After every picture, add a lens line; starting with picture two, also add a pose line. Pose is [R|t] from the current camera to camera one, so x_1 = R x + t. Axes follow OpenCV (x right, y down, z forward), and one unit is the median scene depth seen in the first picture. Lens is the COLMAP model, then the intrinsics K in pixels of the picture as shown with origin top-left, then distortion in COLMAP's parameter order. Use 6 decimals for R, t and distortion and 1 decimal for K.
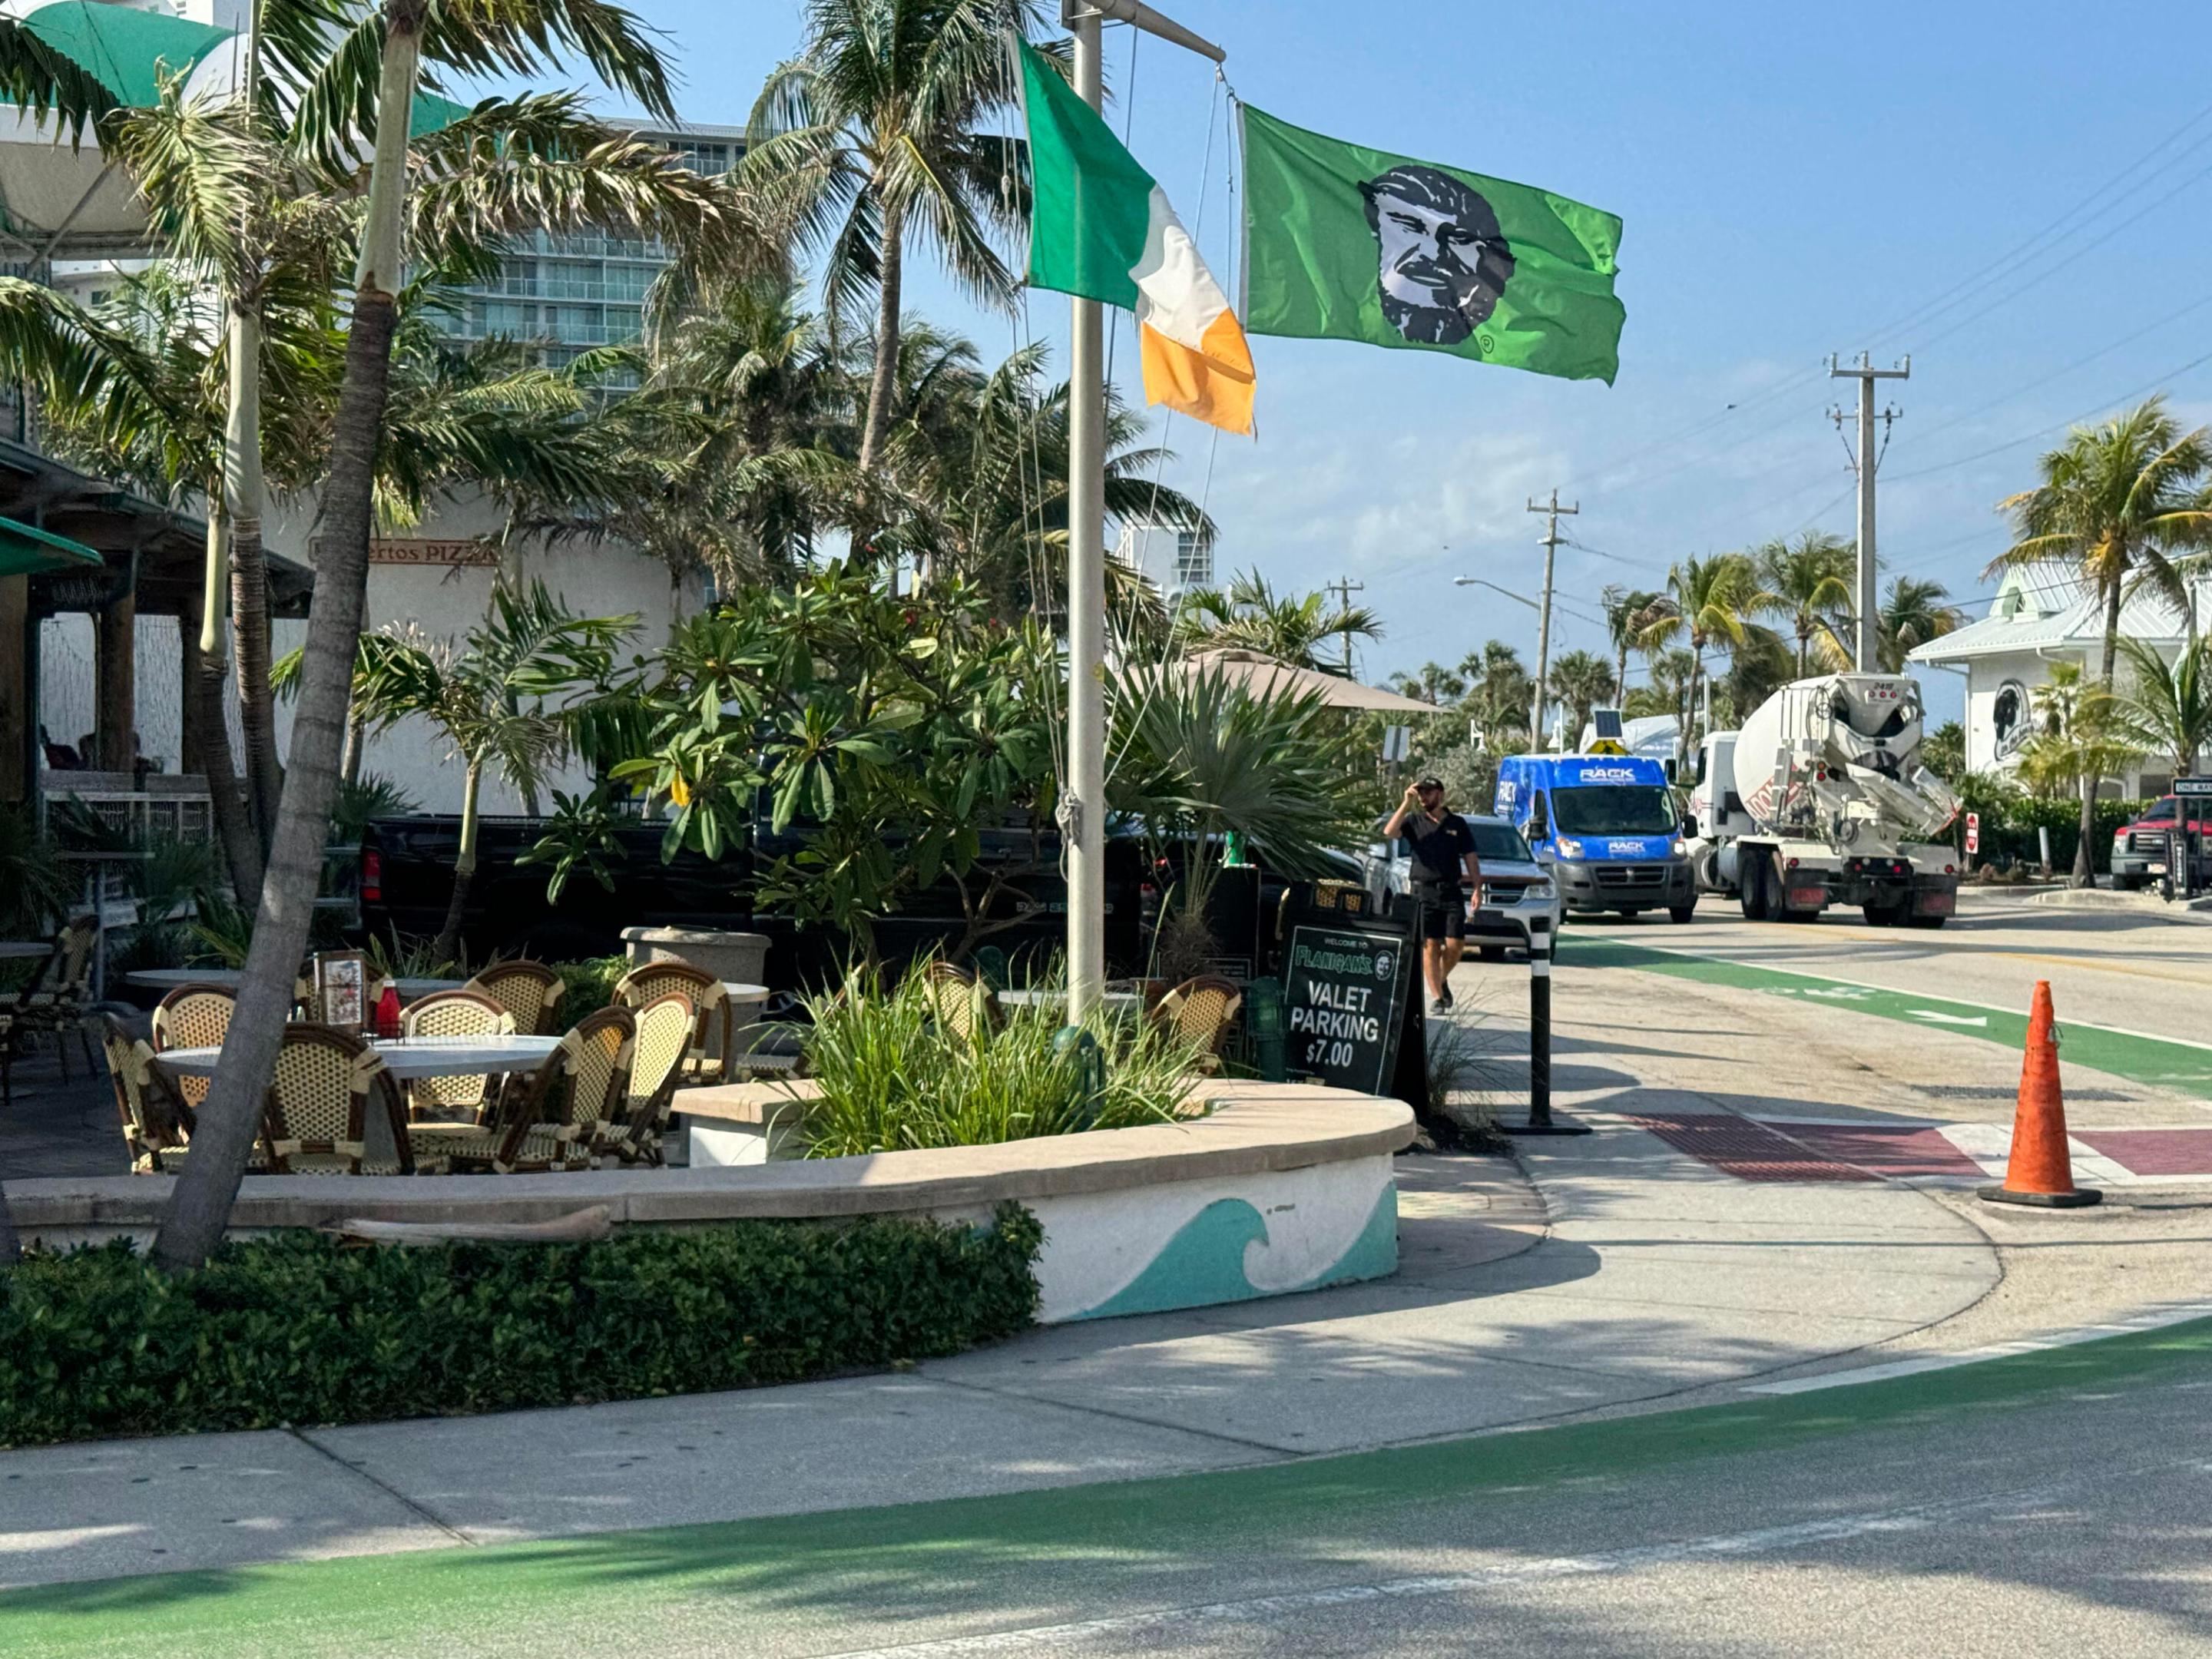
lens RADIAL K [[3514.6, 0, 1104.0], [0, 3514.6, 825.4], [0, 0, 1]] dist [0.133950, 0.000000]
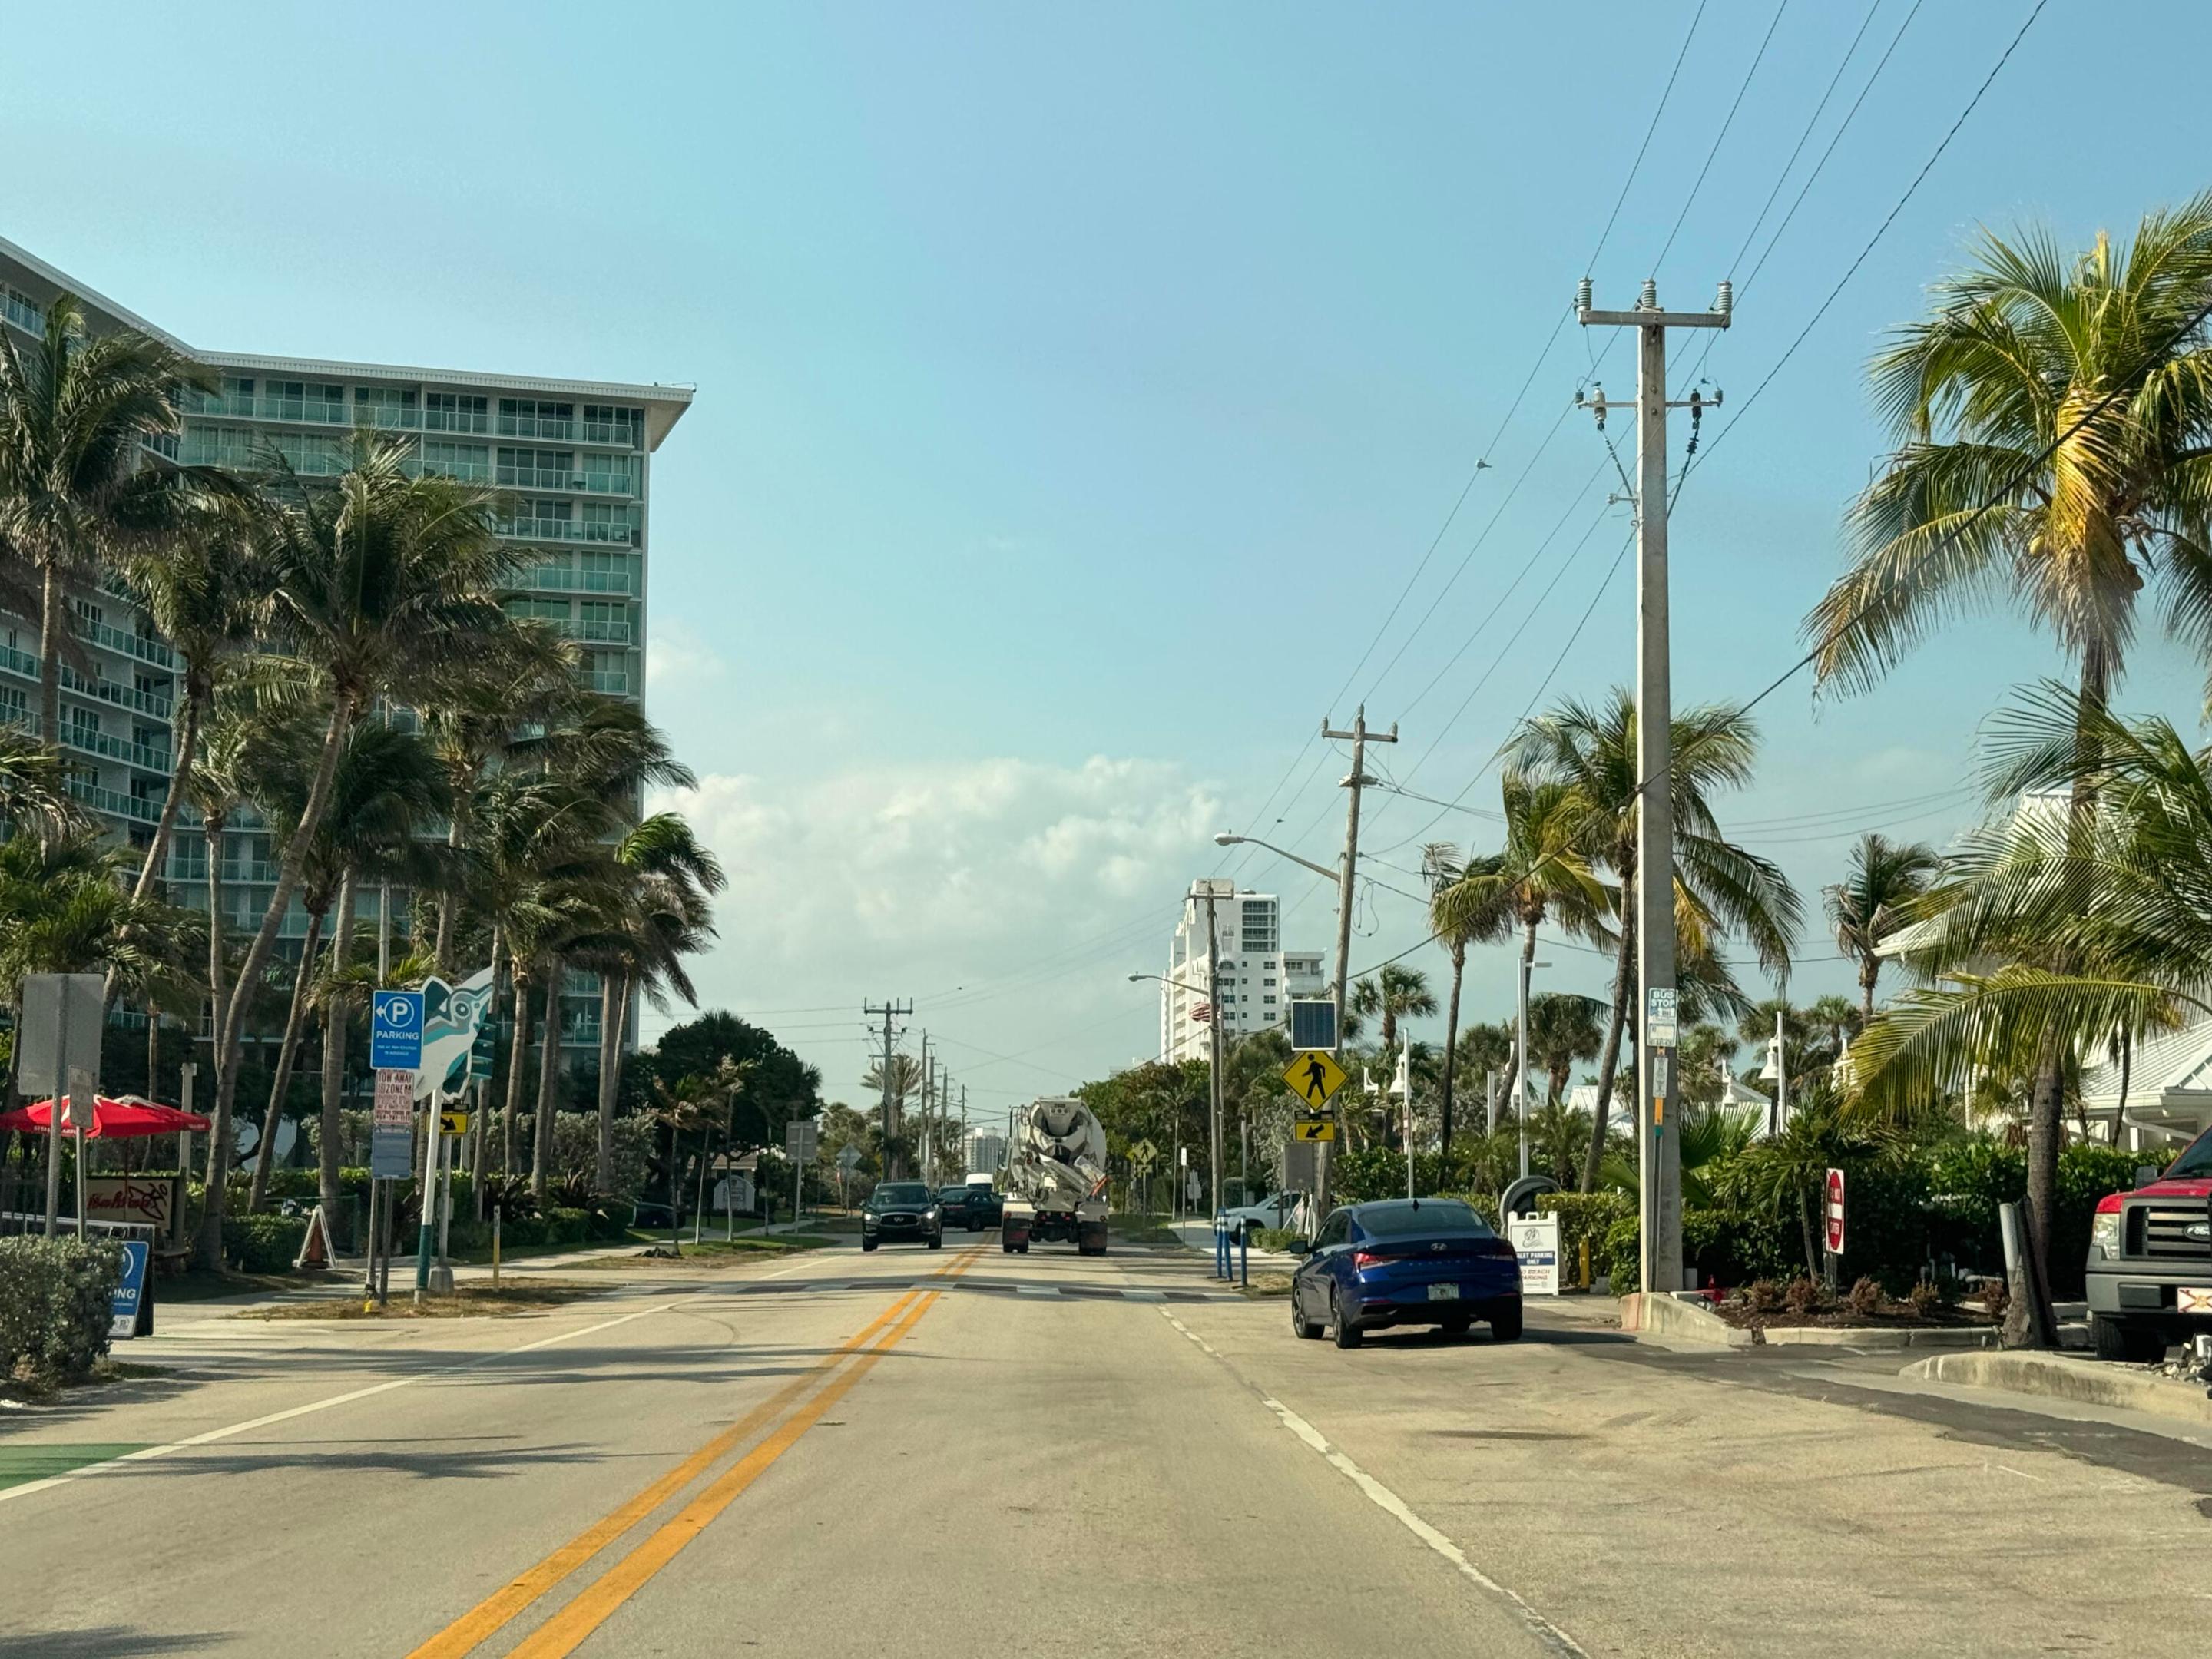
lens RADIAL K [[3514.6, 0, 1109.8], [0, 3514.6, 832.8], [0, 0, 1]] dist [0.133950, 0.000000]
pose [[0.999389, 0.006059, -0.034425, 0.154219], [-0.009732, 0.994152, -0.107550, 0.003512], [0.033572, 0.107819, 0.993604, 0.491092]]
